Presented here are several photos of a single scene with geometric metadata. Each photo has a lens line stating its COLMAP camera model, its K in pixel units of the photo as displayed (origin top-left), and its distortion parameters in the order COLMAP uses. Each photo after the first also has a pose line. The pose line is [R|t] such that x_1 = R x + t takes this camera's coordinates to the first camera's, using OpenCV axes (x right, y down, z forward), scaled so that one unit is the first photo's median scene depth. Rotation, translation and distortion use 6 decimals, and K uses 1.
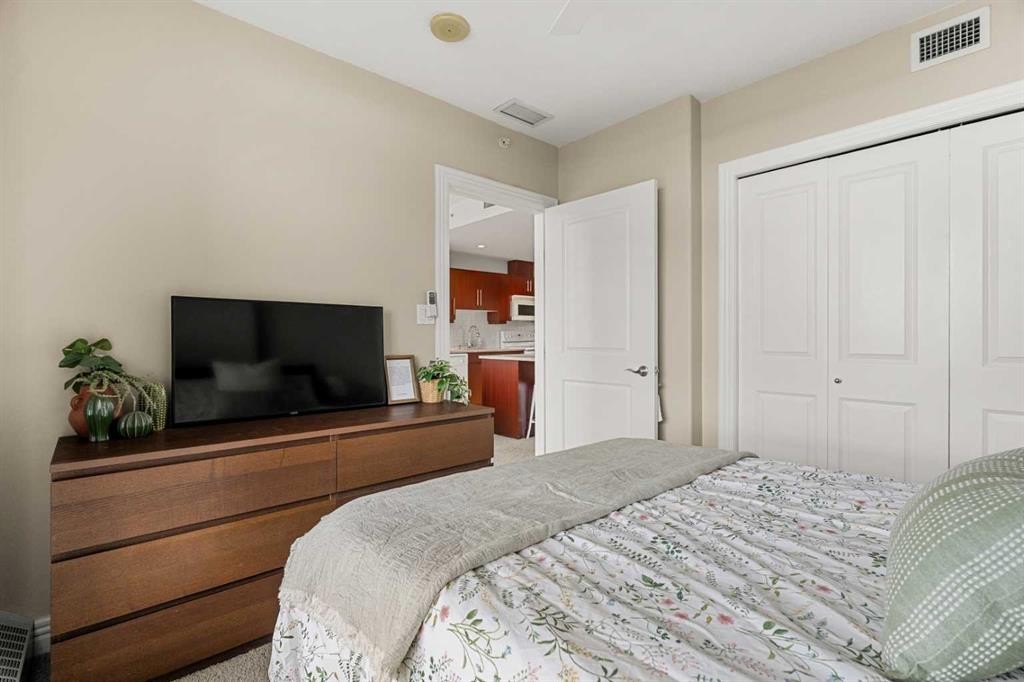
lens RADIAL K [[464.4, 0, 512.0], [0, 464.4, 341.0], [0, 0, 1]] dist [-0.002518, 0.000072]
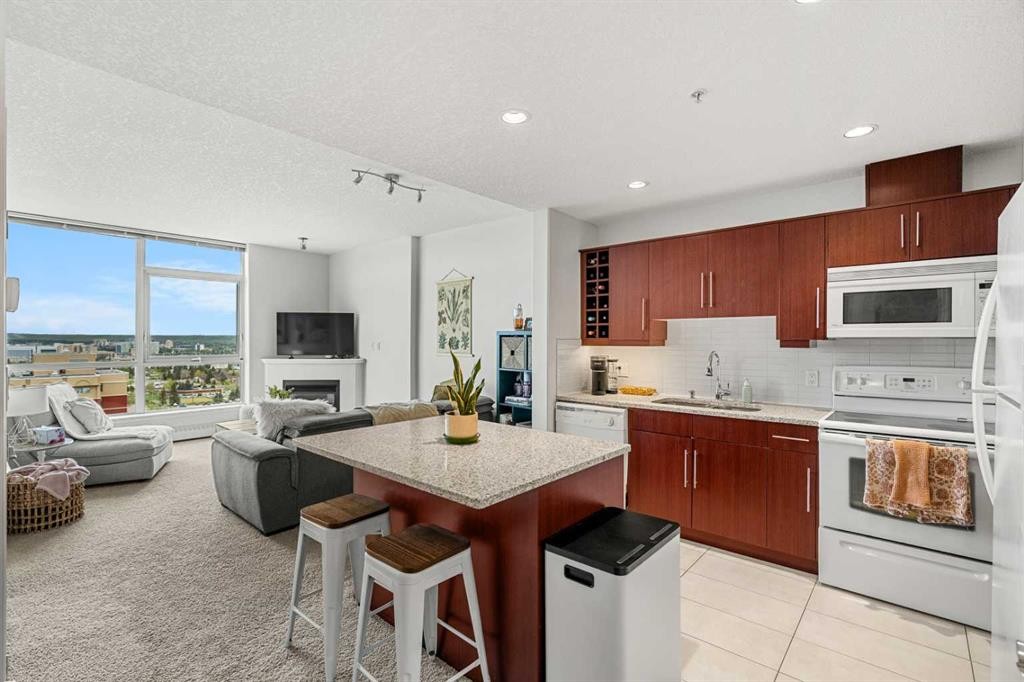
lens RADIAL K [[464.4, 0, 512.0], [0, 464.4, 341.0], [0, 0, 1]] dist [-0.002518, 0.000072]
pose [[0.117780, 0.008814, -0.993001, 0.333072], [-0.013557, 0.999882, 0.007267, -0.041635], [0.992947, 0.012606, 0.117885, 0.711649]]
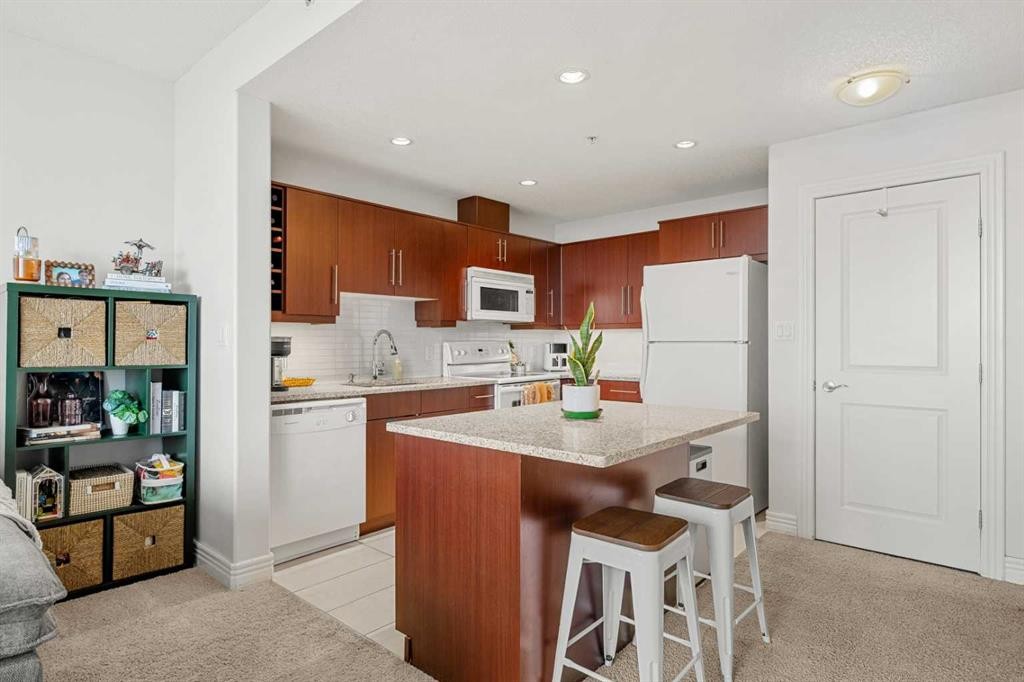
lens RADIAL K [[564.5, 0, 512.0], [0, 564.5, 341.0], [0, 0, 1]] dist [0.000705, 0.000275]
pose [[0.993366, 0.008165, 0.114708, -0.020929], [-0.006514, 0.999870, -0.014761, -0.014421], [-0.114814, 0.013916, 0.993290, 0.420311]]
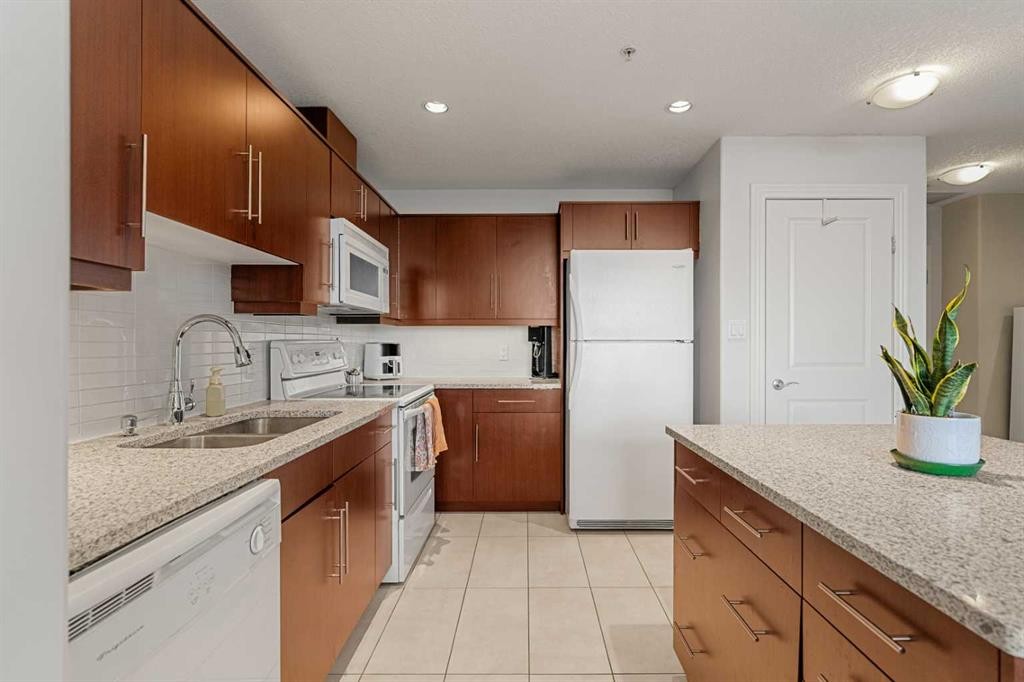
lens RADIAL K [[481.2, 0, 527.0], [0, 481.2, 344.2], [0, 0, 1]] dist [0.001807, 0.000232]
pose [[0.666356, 0.006299, 0.745607, -0.141763], [0.002770, 0.999936, -0.010924, -0.016006], [-0.745629, 0.009345, 0.666296, 0.710069]]
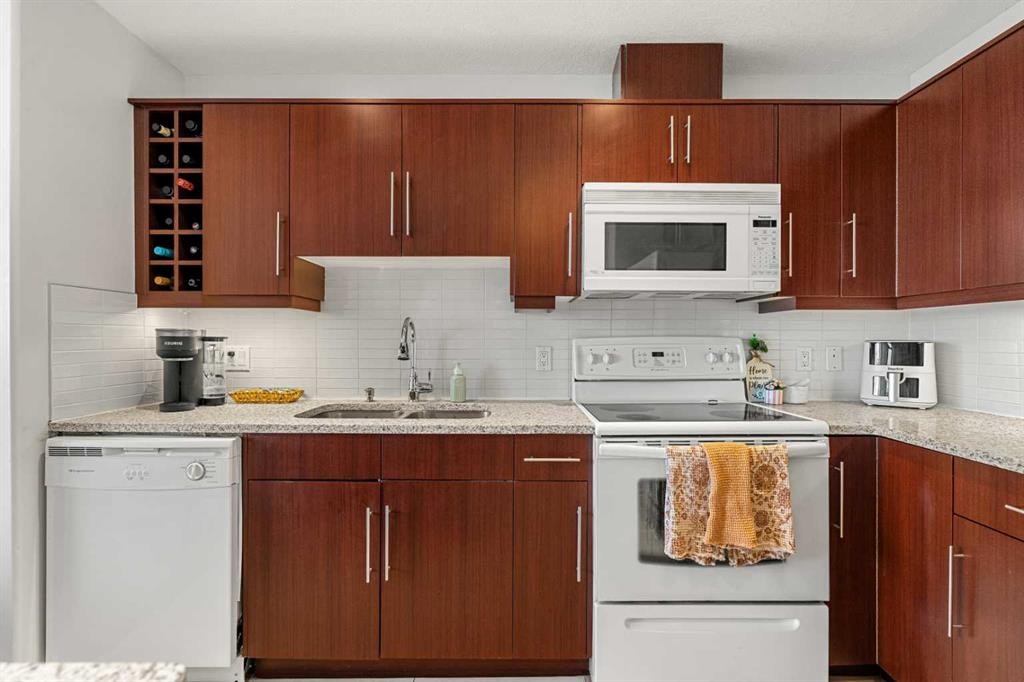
lens RADIAL K [[480.1, 0, 512.0], [0, 480.1, 341.0], [0, 0, 1]] dist [-0.001606, 0.000047]
pose [[0.742370, 0.011594, -0.669890, 0.138696], [-0.016329, 0.999866, -0.000791, -0.019345], [0.669791, 0.011526, 0.742460, 0.795621]]
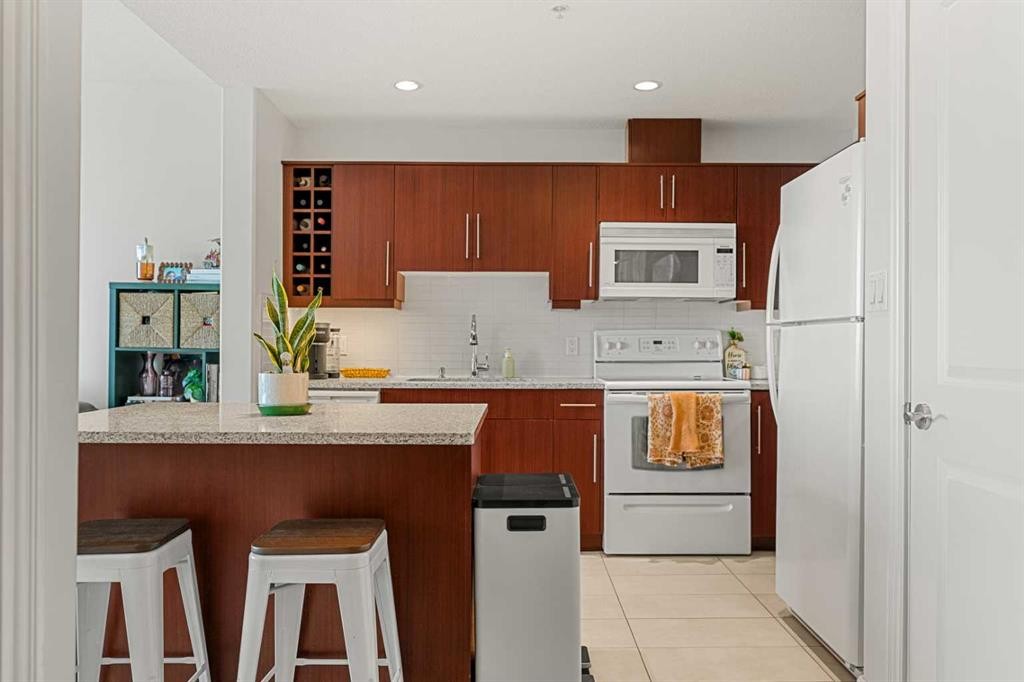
lens RADIAL K [[782.7, 0, 522.0], [0, 782.7, 342.0], [0, 0, 1]] dist [-0.006839, -0.000785]
pose [[0.746279, 0.008594, -0.665577, 0.337777], [-0.017955, 0.999813, -0.007222, -0.007495], [0.665391, 0.017340, 0.746294, 0.539491]]
